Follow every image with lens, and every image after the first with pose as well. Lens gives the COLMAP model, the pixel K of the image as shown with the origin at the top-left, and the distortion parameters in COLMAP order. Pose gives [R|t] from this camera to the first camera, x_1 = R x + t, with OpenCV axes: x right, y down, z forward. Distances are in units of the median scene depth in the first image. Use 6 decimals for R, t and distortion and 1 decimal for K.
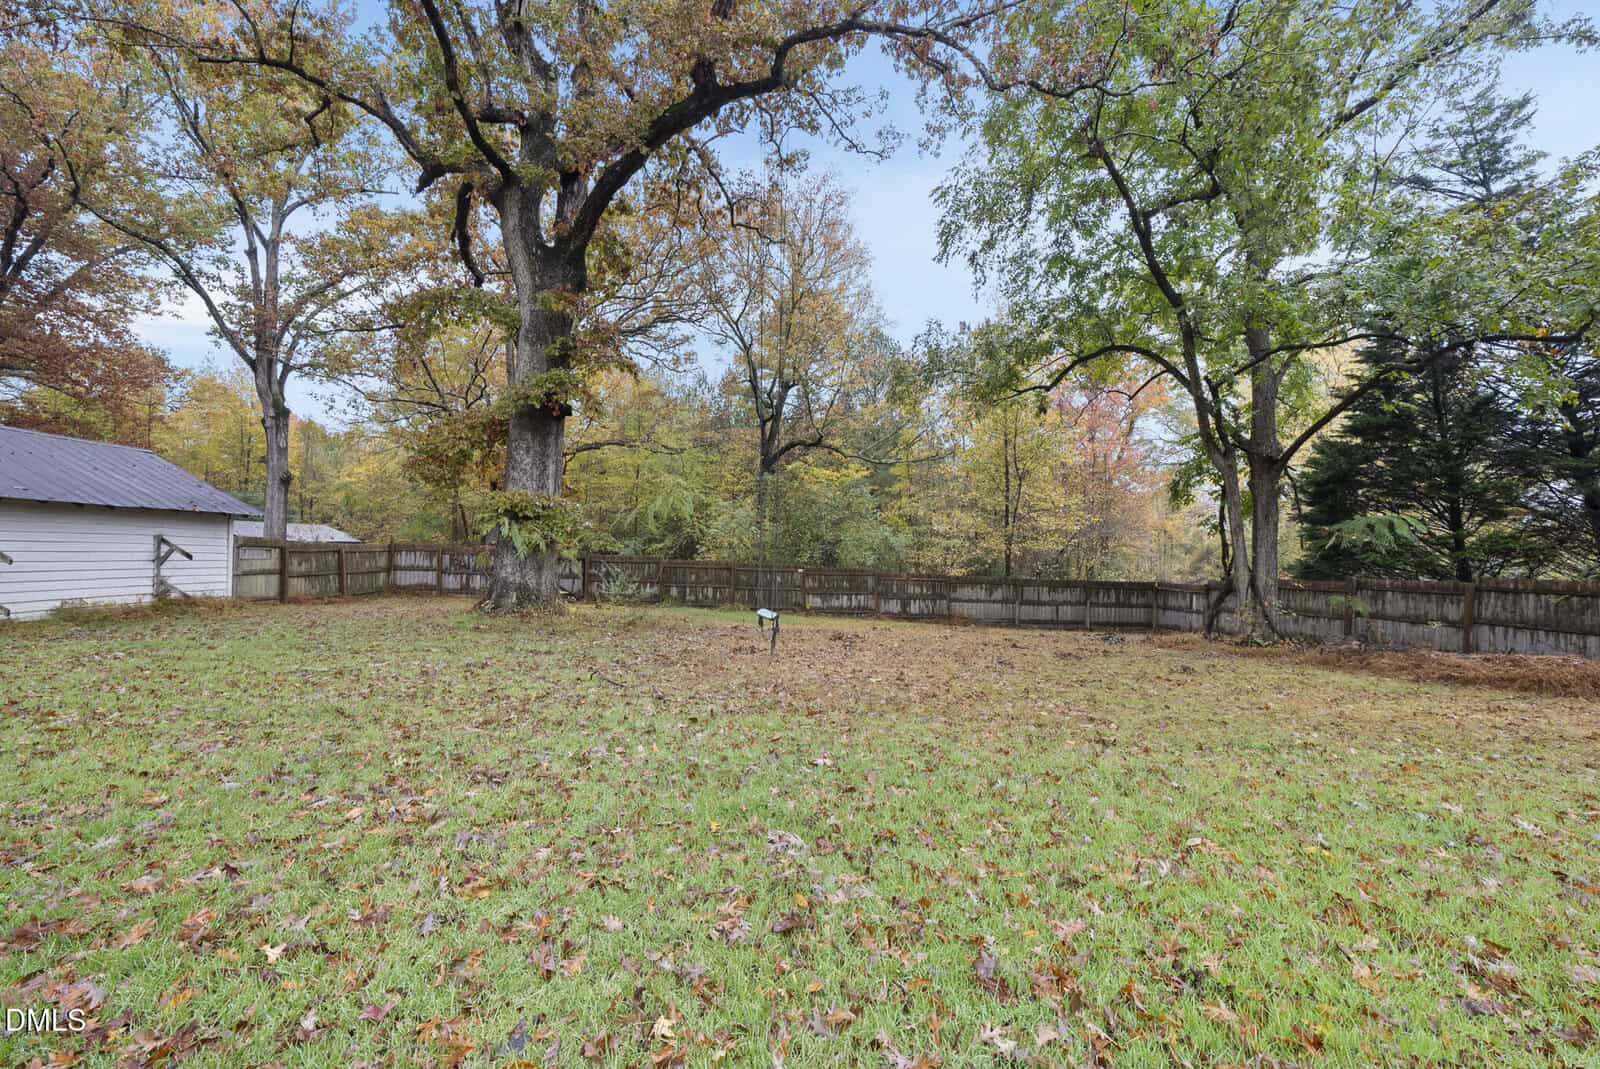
lens RADIAL K [[632.8, 0, 799.7], [0, 632.8, 533.6], [0, 0, 1]] dist [0.000777, 0.000040]
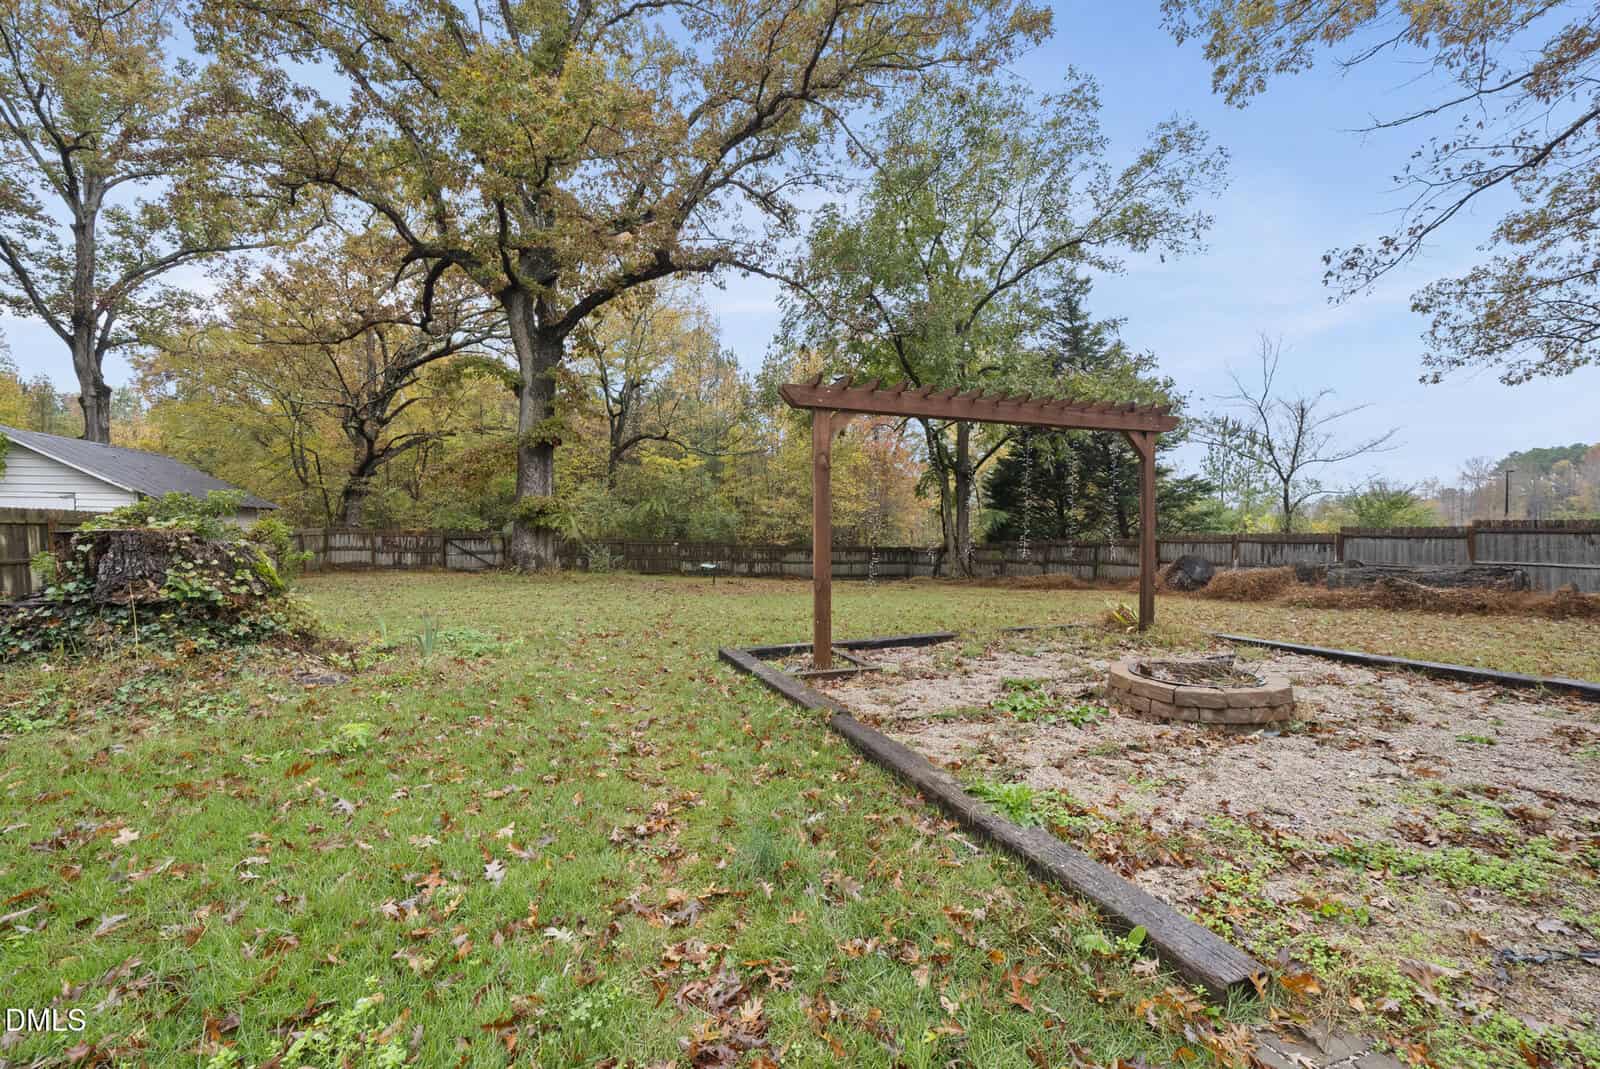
lens RADIAL K [[647.1, 0, 800.2], [0, 647.1, 531.1], [0, 0, 1]] dist [-0.000149, 0.000015]
pose [[0.951752, -0.014430, 0.306528, -0.174342], [0.002886, 0.999271, 0.038081, -0.021648], [-0.306854, -0.035358, 0.951100, -0.410600]]
